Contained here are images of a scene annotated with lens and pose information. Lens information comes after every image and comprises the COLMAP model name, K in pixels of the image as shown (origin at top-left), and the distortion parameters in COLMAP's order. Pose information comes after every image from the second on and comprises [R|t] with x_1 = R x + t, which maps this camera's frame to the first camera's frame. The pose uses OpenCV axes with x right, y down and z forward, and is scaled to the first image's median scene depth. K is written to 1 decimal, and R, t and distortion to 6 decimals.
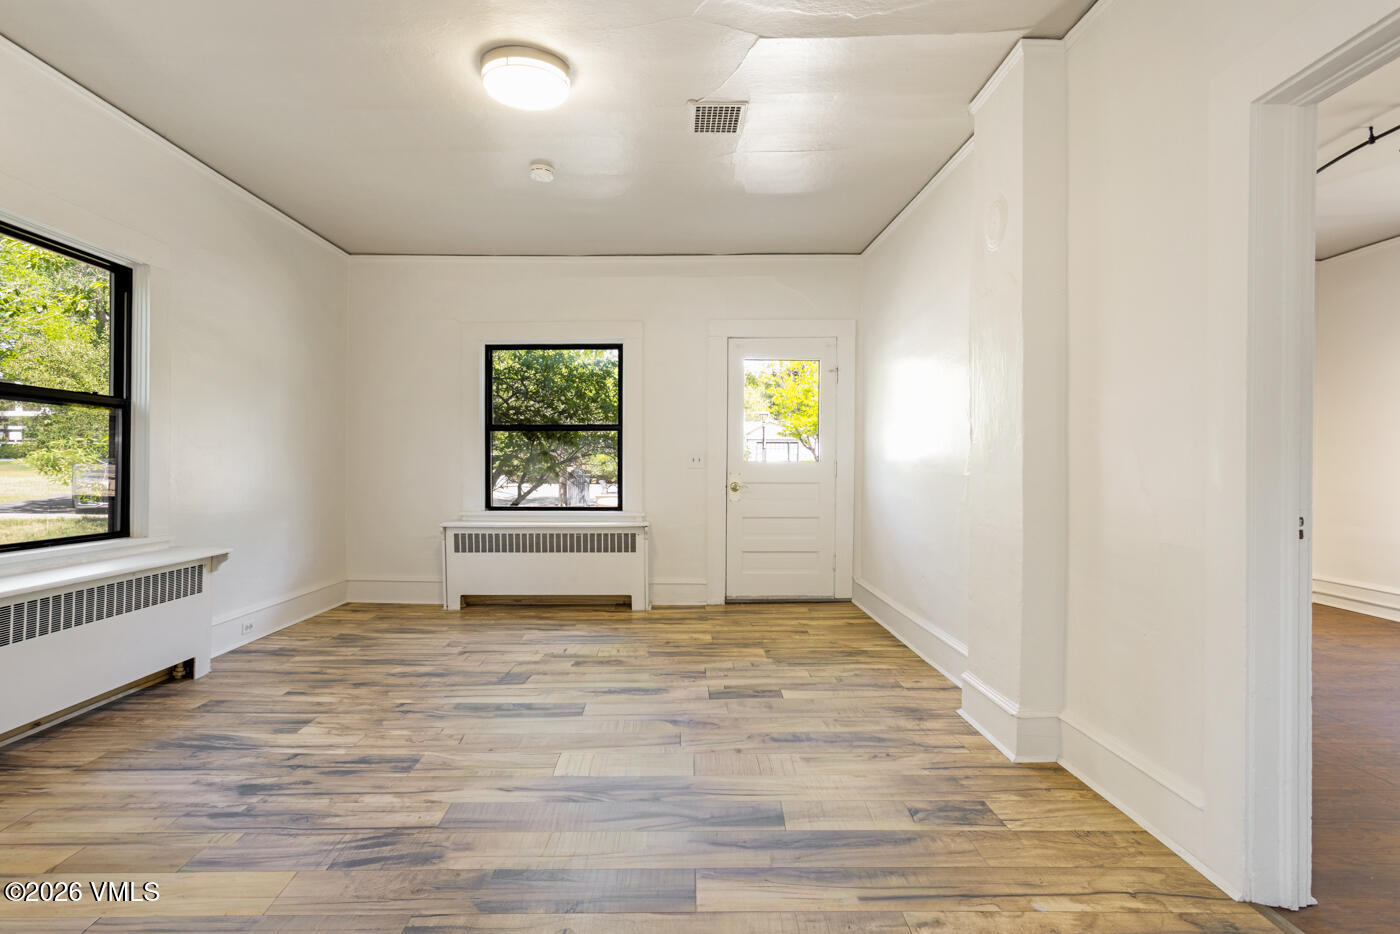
lens RADIAL K [[708.8, 0, 697.5], [0, 708.8, 467.0], [0, 0, 1]] dist [0.001931, 0.000926]
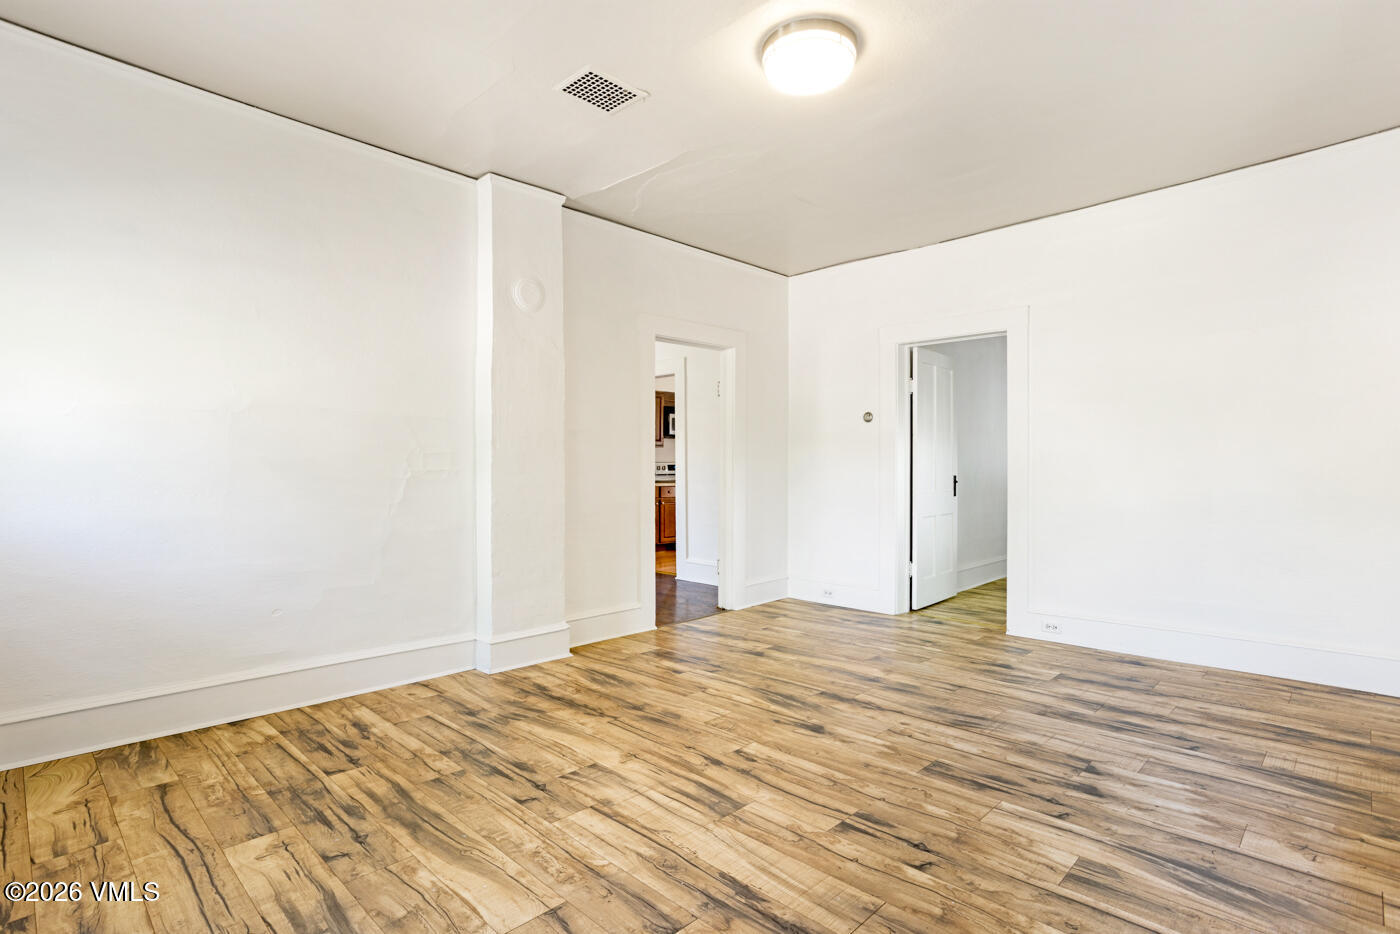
lens RADIAL K [[708.8, 0, 698.9], [0, 708.8, 467.2], [0, 0, 1]] dist [0.001931, 0.000926]
pose [[-0.700709, 0.001560, 0.713446, -0.873570], [-0.000307, 0.999997, -0.002489, 0.001414], [-0.713447, -0.001963, -0.700706, 1.907602]]
